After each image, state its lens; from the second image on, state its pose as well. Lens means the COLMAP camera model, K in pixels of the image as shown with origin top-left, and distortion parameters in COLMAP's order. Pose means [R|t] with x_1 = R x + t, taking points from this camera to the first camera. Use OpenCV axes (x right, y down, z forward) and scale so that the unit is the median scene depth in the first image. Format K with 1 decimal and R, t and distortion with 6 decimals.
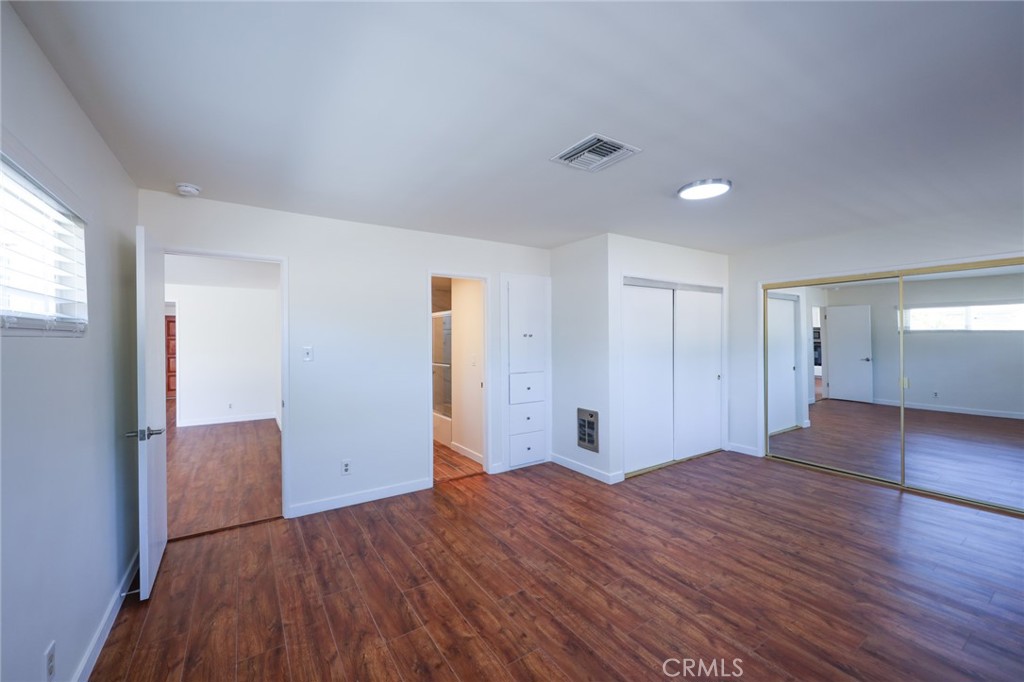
lens RADIAL K [[412.6, 0, 512.6], [0, 412.6, 339.2], [0, 0, 1]] dist [0.001035, -0.000077]
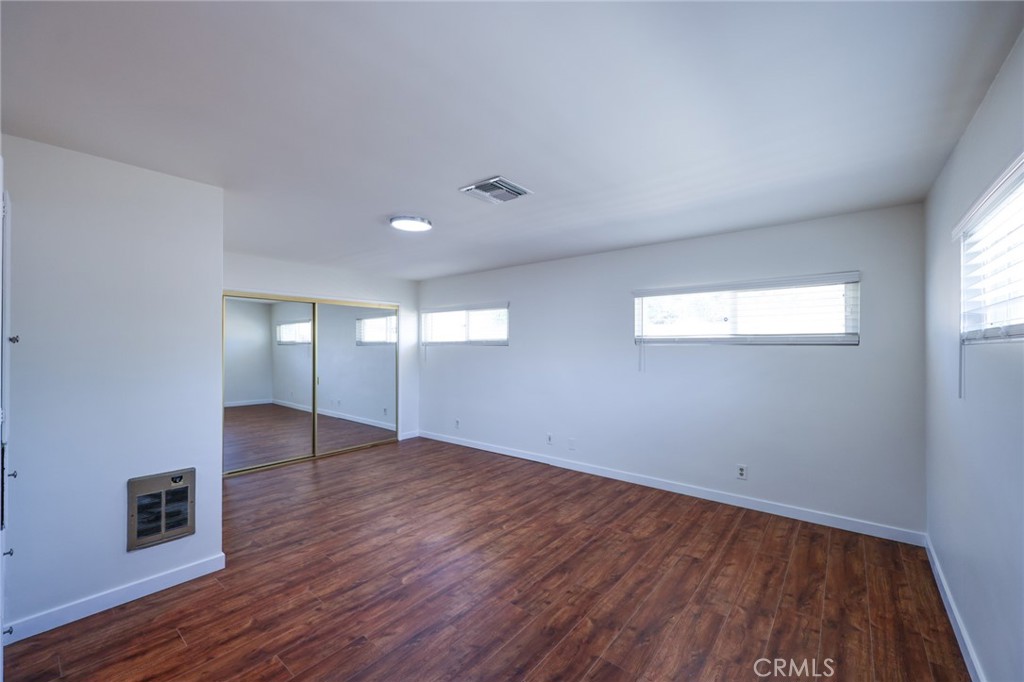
lens RADIAL K [[412.6, 0, 516.0], [0, 412.6, 347.5], [0, 0, 1]] dist [0.001035, -0.000077]
pose [[-0.301411, 0.004308, 0.953485, -0.724894], [0.005837, 0.999979, -0.002673, 0.004147], [-0.953476, 0.004760, -0.301430, 1.013355]]
